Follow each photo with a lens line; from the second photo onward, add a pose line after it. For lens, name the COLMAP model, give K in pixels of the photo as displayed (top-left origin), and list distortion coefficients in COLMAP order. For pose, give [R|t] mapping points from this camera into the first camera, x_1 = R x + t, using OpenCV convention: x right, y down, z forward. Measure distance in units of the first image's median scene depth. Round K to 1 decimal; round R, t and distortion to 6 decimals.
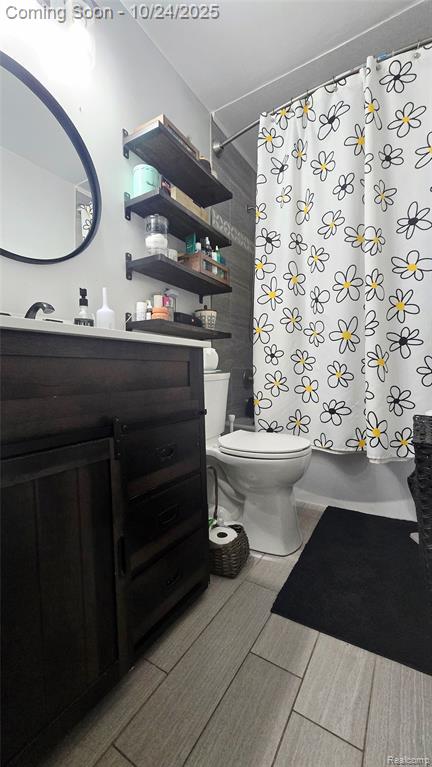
lens RADIAL K [[313.5, 0, 216.0], [0, 313.5, 383.5], [0, 0, 1]] dist [-0.001099, -0.000015]
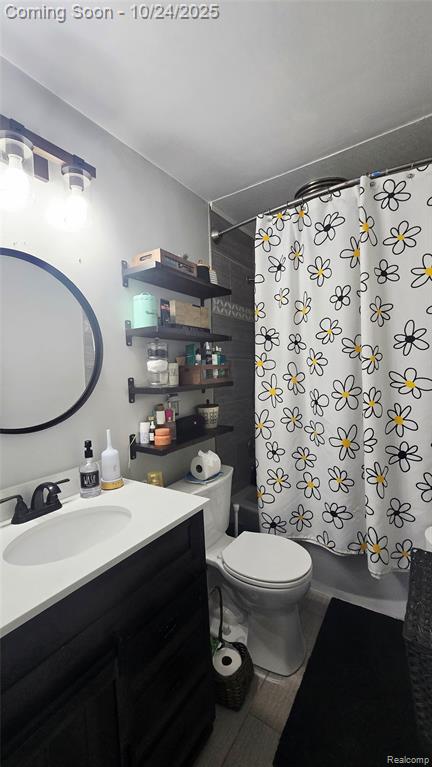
lens RADIAL K [[313.5, 0, 216.0], [0, 313.5, 383.5], [0, 0, 1]] dist [-0.001099, -0.000015]
pose [[0.999211, -0.024174, -0.031496, 0.031742], [0.024547, 0.999632, 0.011509, -0.366021], [0.031206, -0.012273, 0.999438, -0.025112]]
